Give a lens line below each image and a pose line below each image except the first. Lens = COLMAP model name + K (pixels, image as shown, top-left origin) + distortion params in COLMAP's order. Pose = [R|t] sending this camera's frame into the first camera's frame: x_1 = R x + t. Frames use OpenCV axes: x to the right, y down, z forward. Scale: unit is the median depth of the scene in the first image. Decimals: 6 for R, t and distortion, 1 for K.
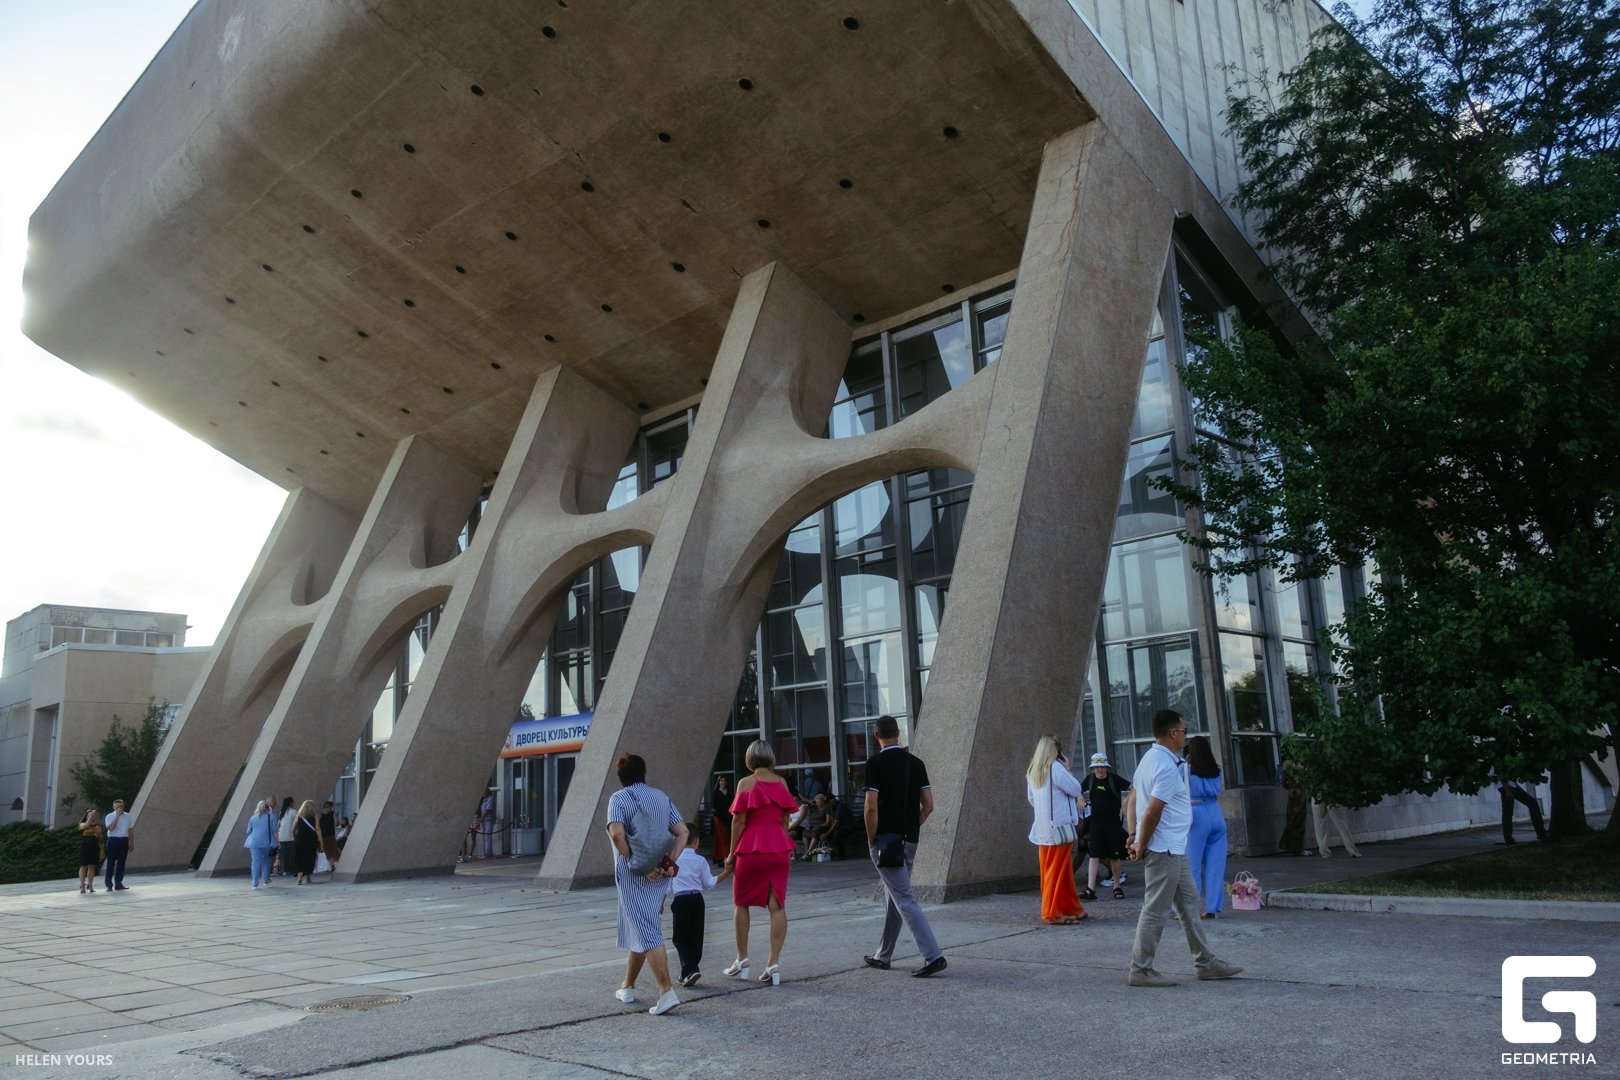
lens RADIAL K [[1241.1, 0, 811.4], [0, 1241.1, 539.1], [0, 0, 1]] dist [-0.024050, 0.007480]
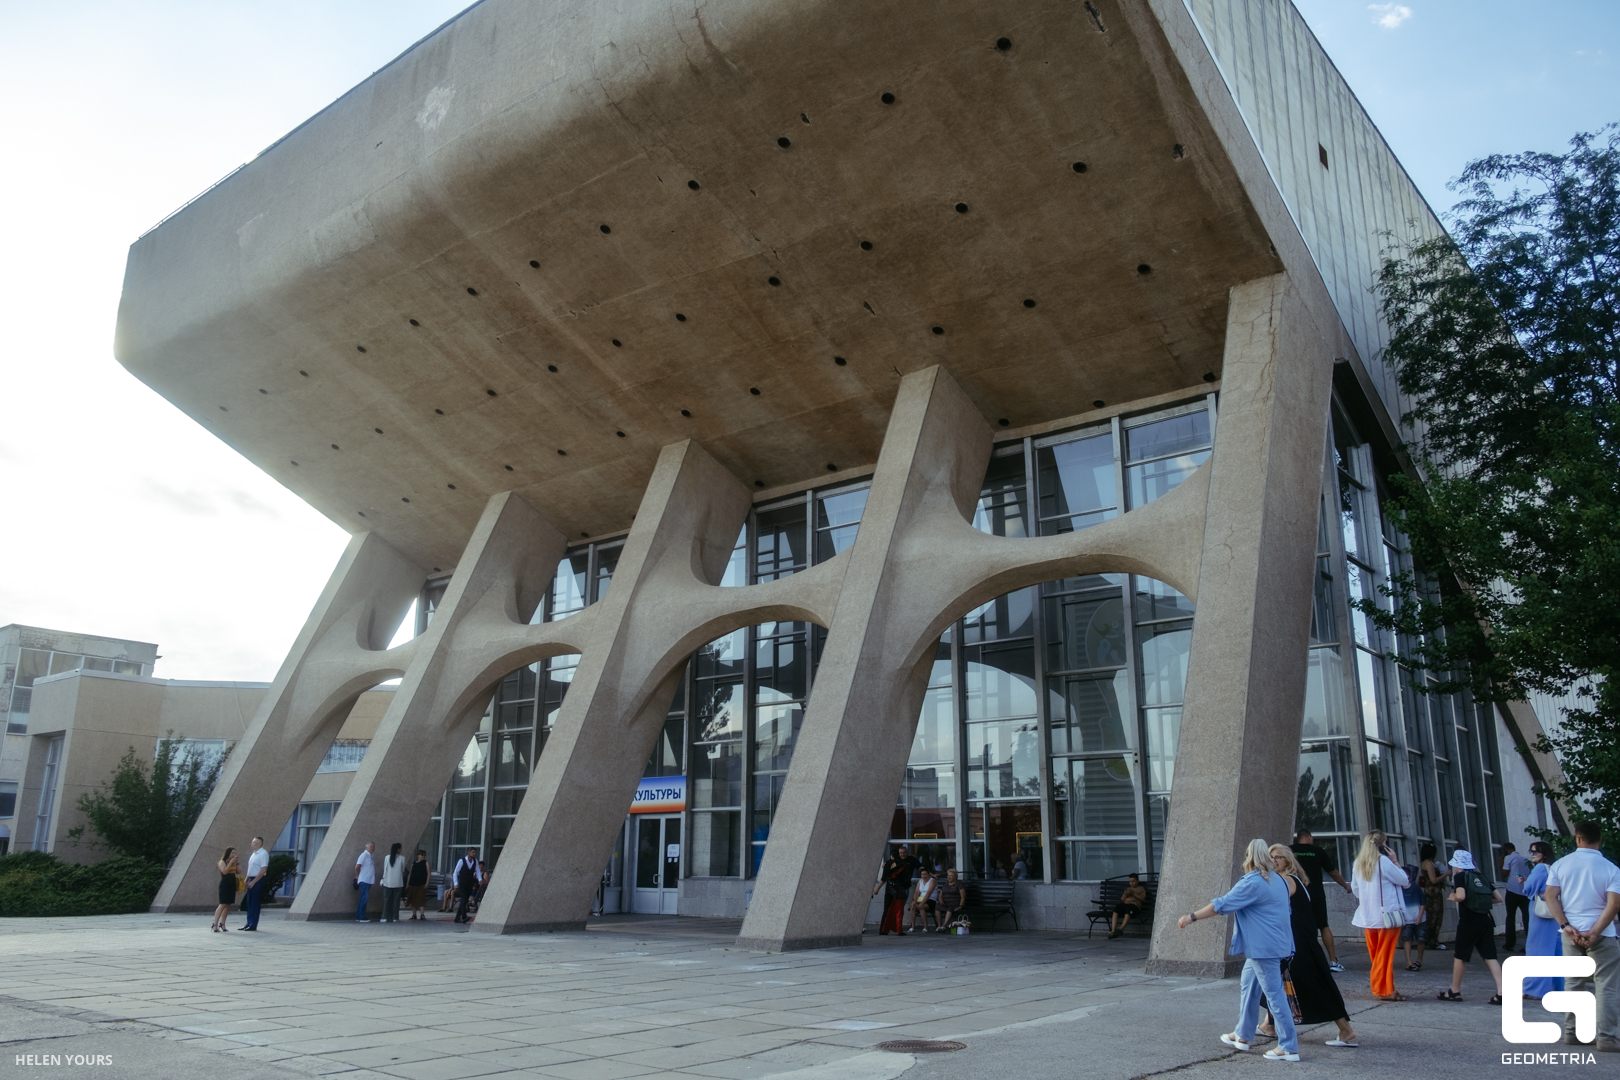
lens RADIAL K [[1241.1, 0, 808.6], [0, 1241.1, 539.9], [0, 0, 1]] dist [-0.024050, 0.007480]
pose [[0.994173, 0.073392, 0.078950, -0.218476], [-0.069059, 0.996023, -0.056293, -0.005311], [-0.082768, 0.050513, 0.995288, -0.051169]]
